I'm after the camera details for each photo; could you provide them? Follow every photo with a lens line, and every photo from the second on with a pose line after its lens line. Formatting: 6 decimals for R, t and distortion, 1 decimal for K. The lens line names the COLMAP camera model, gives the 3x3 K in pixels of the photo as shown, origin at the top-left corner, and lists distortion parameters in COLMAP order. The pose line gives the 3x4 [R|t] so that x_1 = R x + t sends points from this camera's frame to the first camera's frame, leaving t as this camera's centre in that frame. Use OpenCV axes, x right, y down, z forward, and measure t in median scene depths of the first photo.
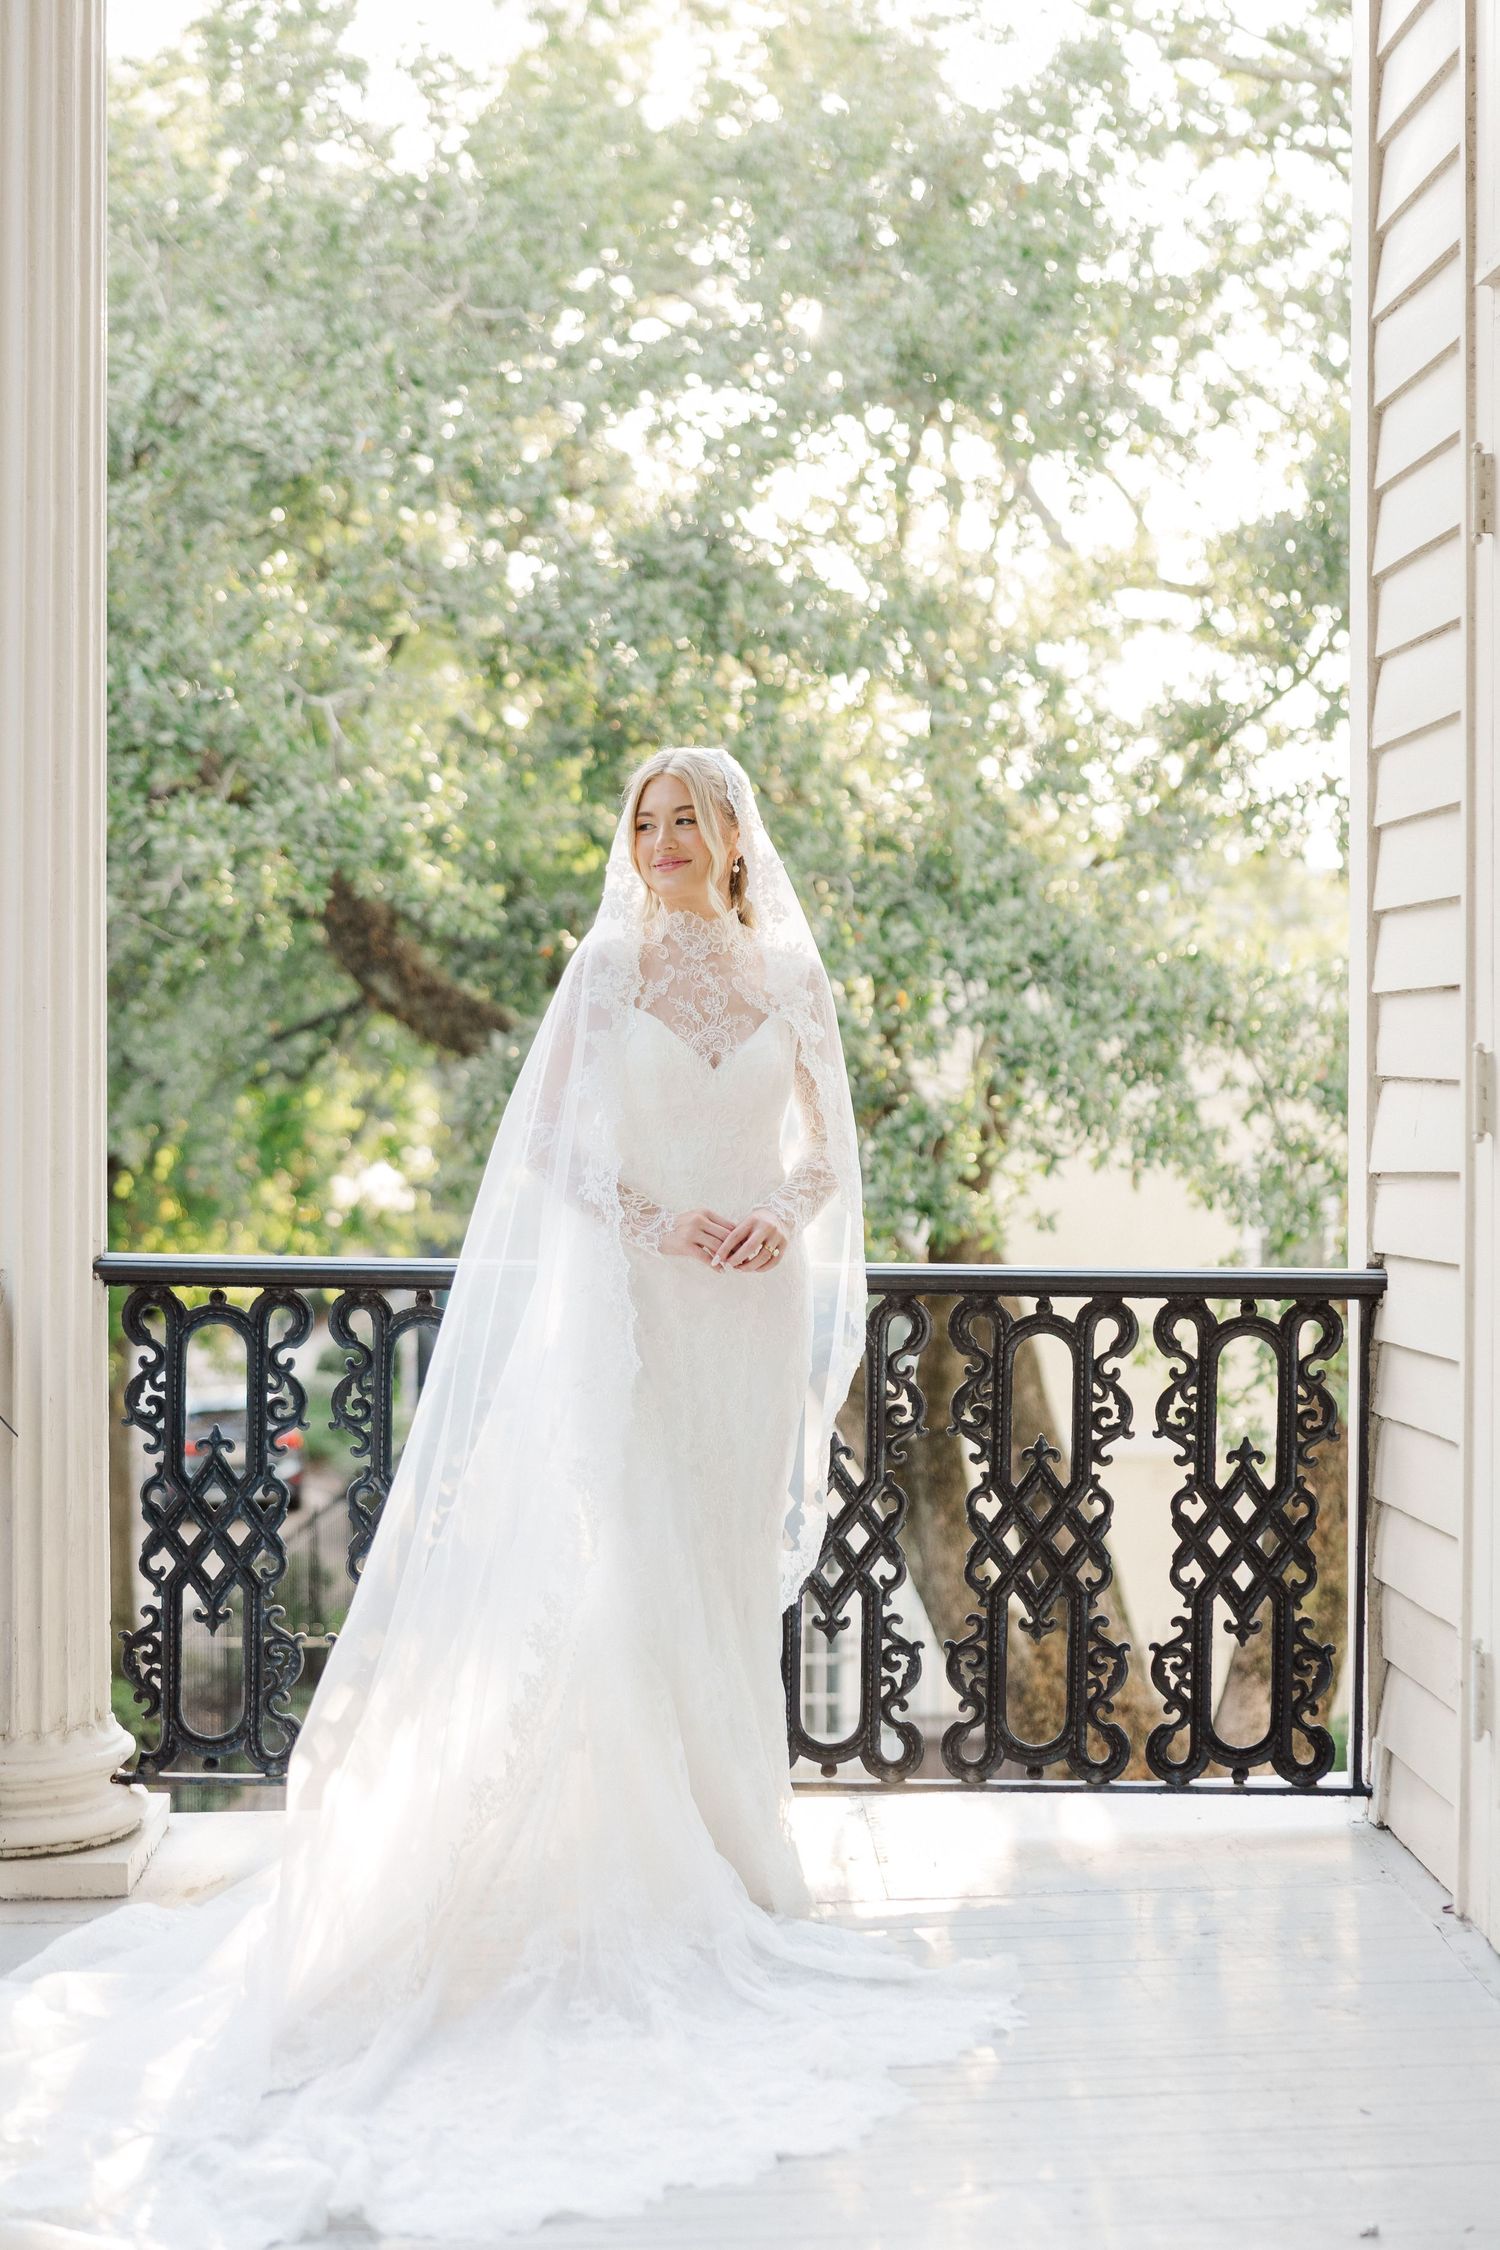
lens RADIAL K [[3571.9, 0, 738.2], [0, 3571.9, 1047.5], [0, 0, 1]] dist [0.022048, -0.012156]
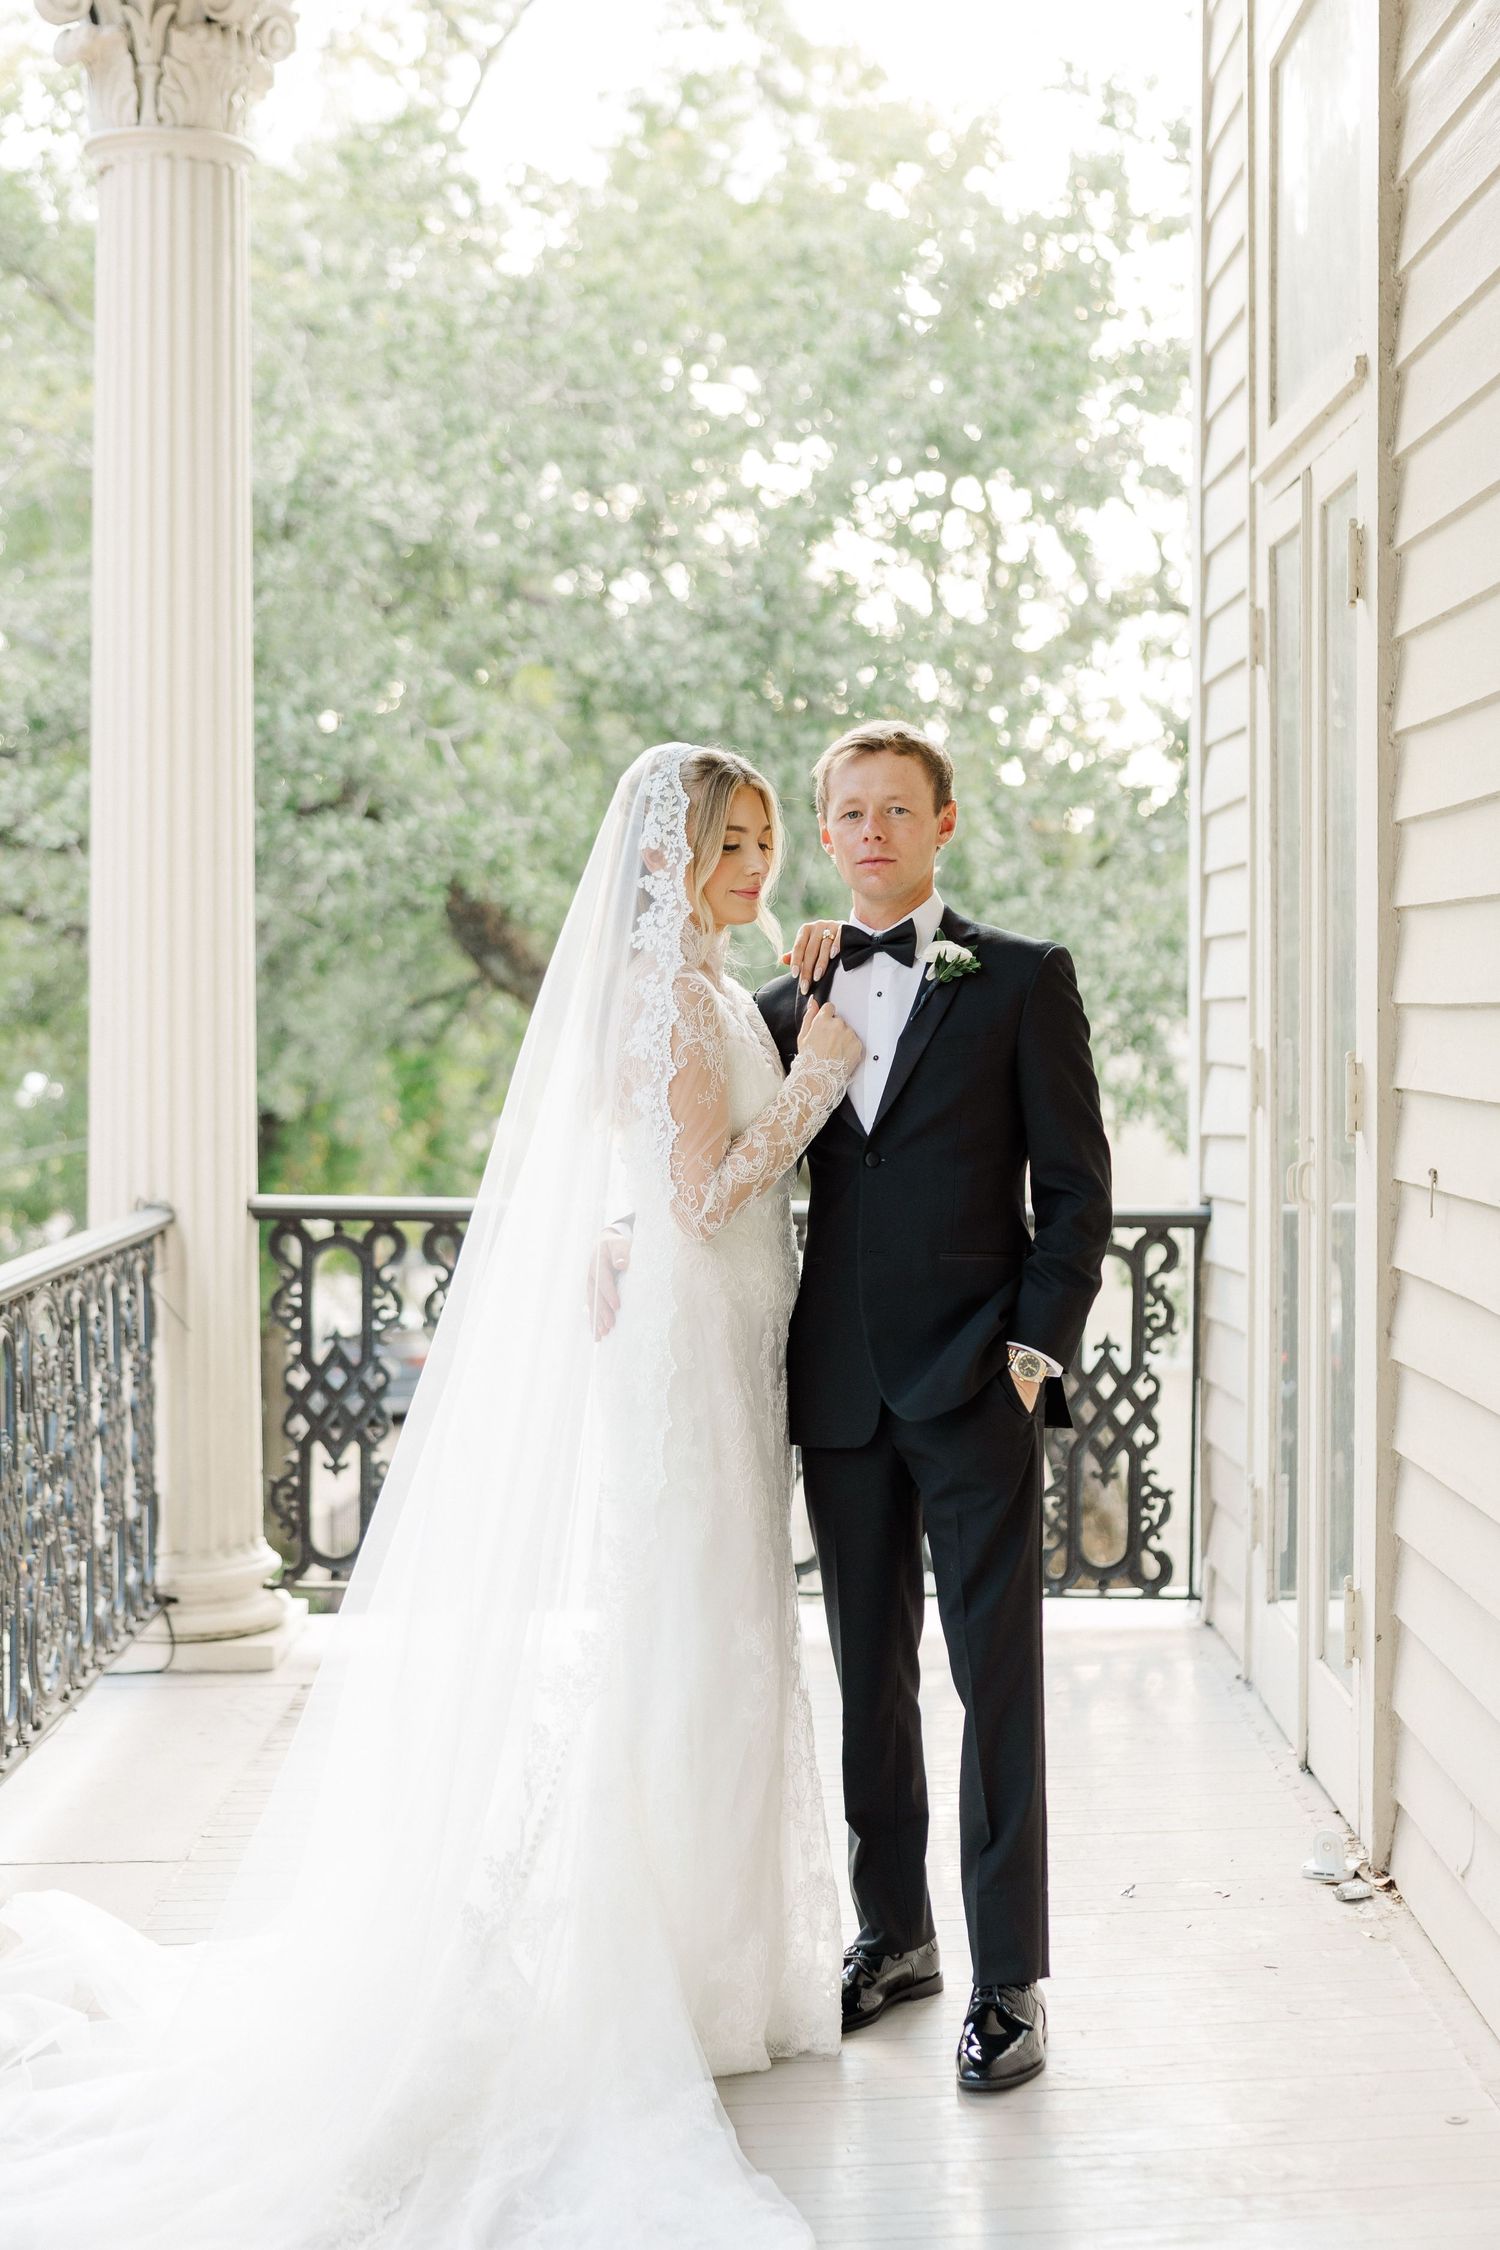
lens RADIAL K [[3226.8, 0, 750.0], [0, 3226.8, 1125.0], [0, 0, 1]] dist [-0.008100, 0.037438]
pose [[0.999601, -0.002269, -0.028138, 0.042217], [0.003299, 0.999324, 0.036615, -0.012617], [0.028035, -0.036693, 0.998933, -0.197180]]
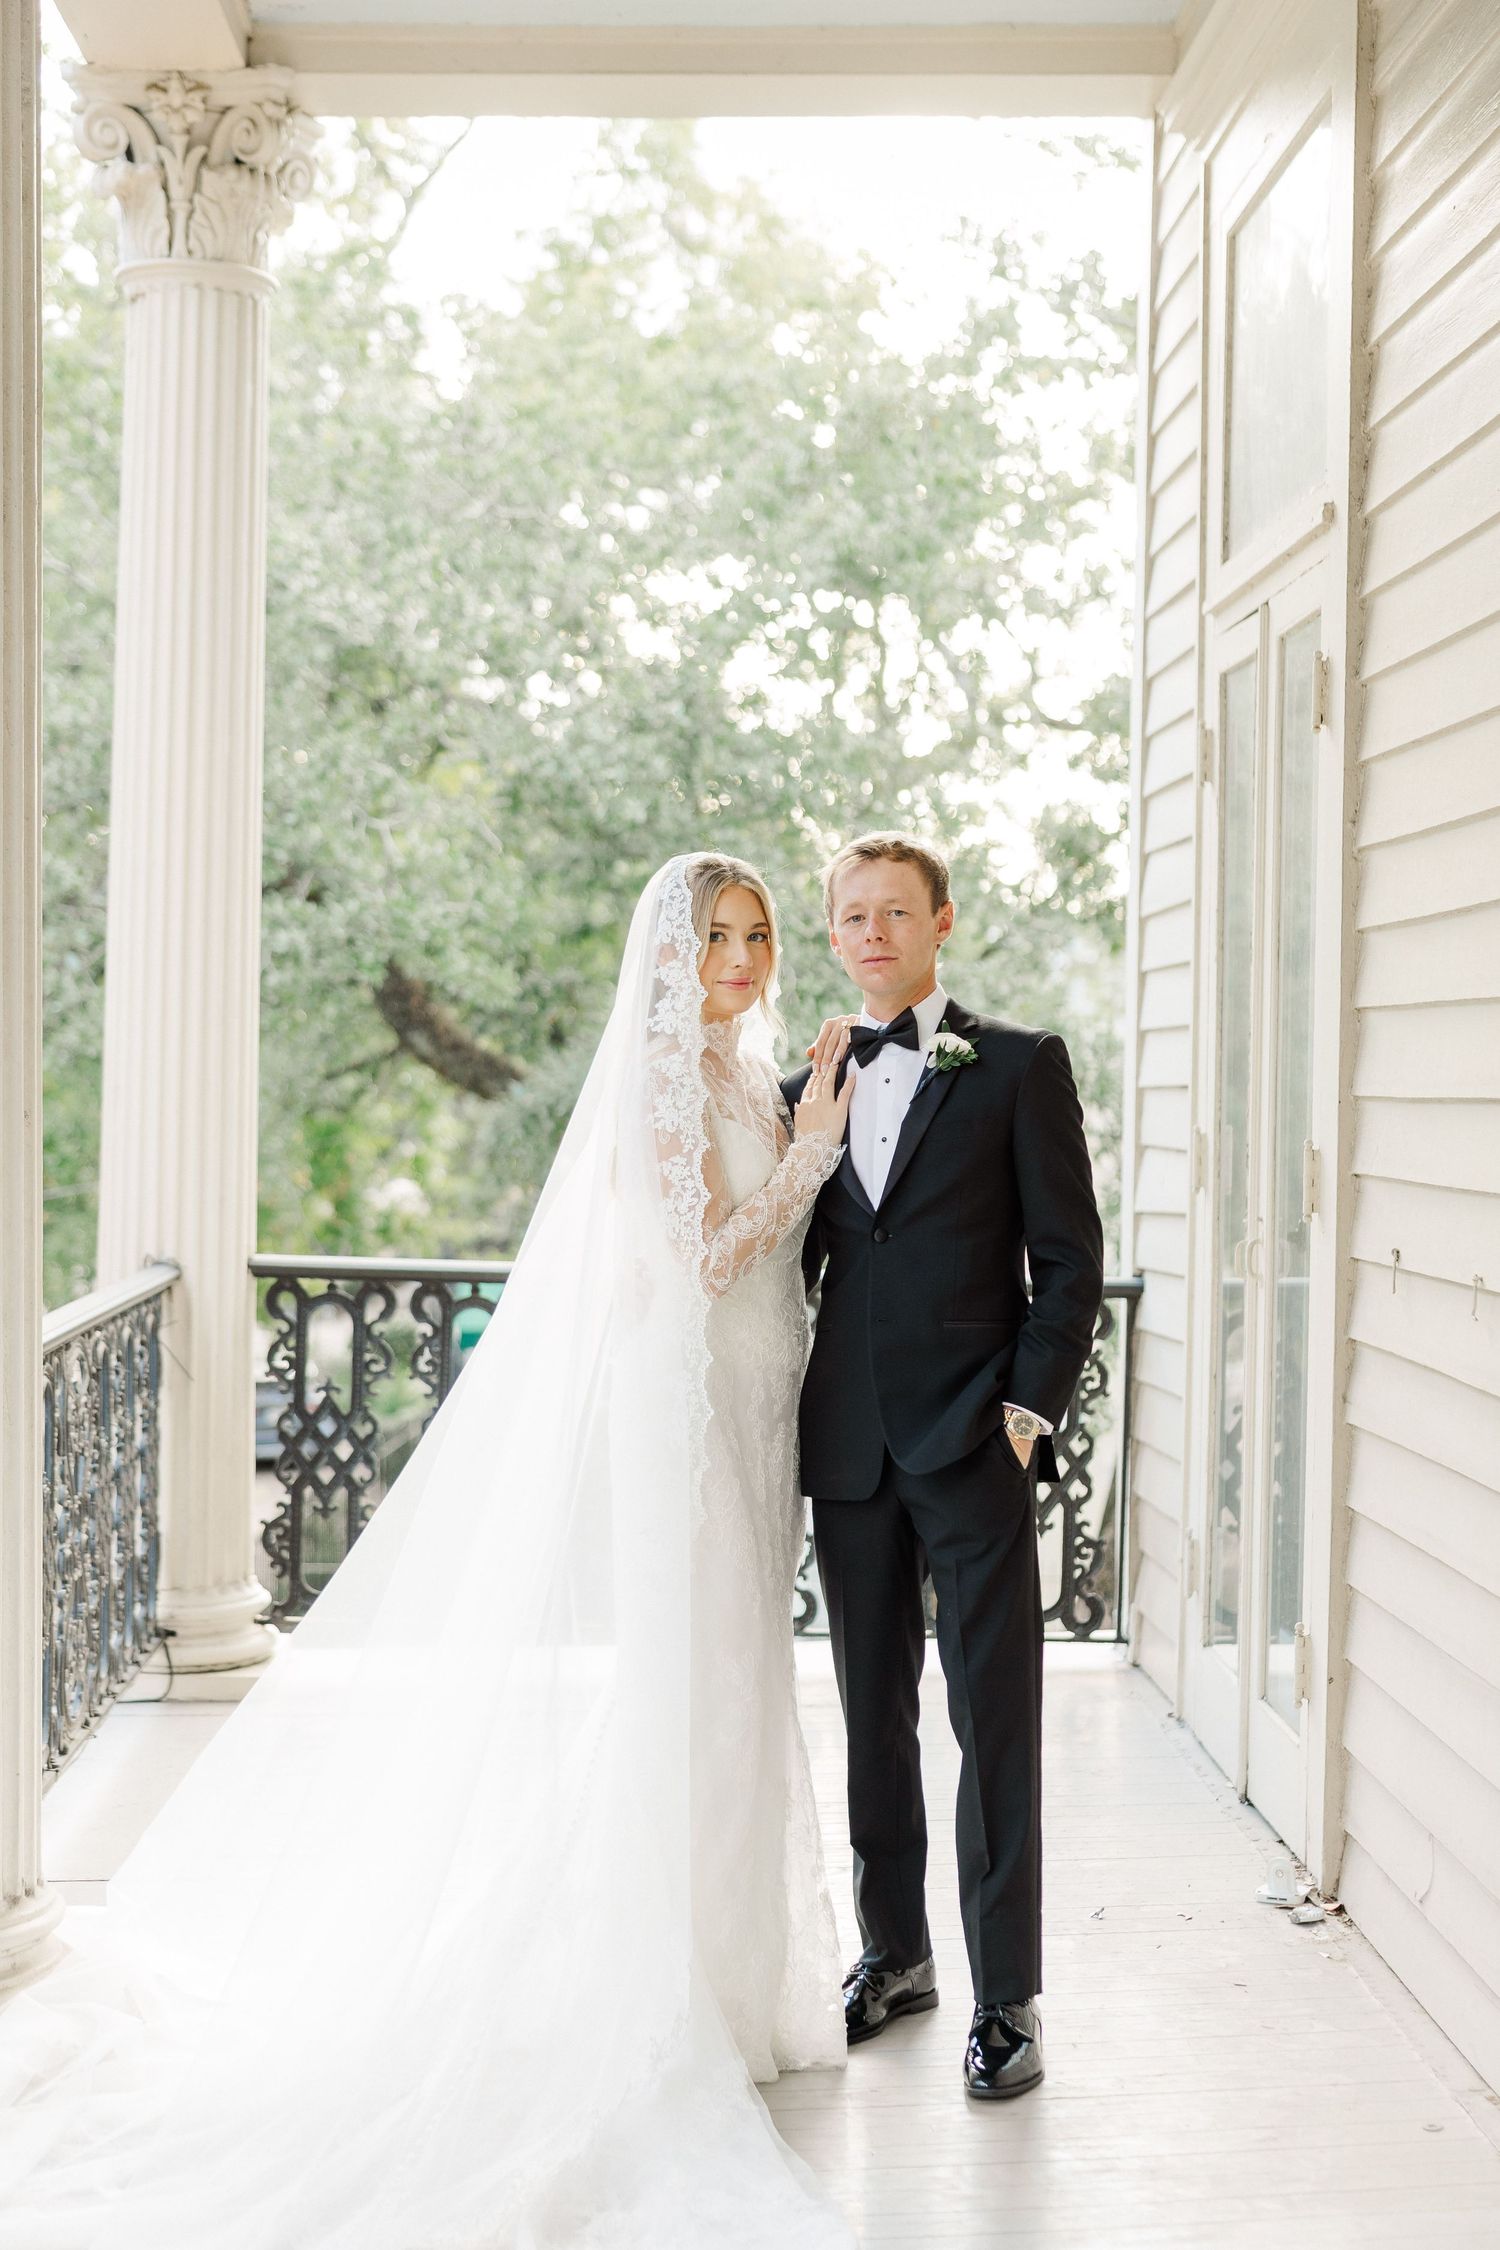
lens RADIAL K [[3014.6, 0, 750.0], [0, 3014.6, 1125.0], [0, 0, 1]] dist [-0.002454, 0.023083]
pose [[0.999781, 0.014795, 0.014804, 0.003429], [-0.015001, 0.999791, 0.013866, -0.013962], [-0.014595, -0.014085, 0.999794, -0.204878]]
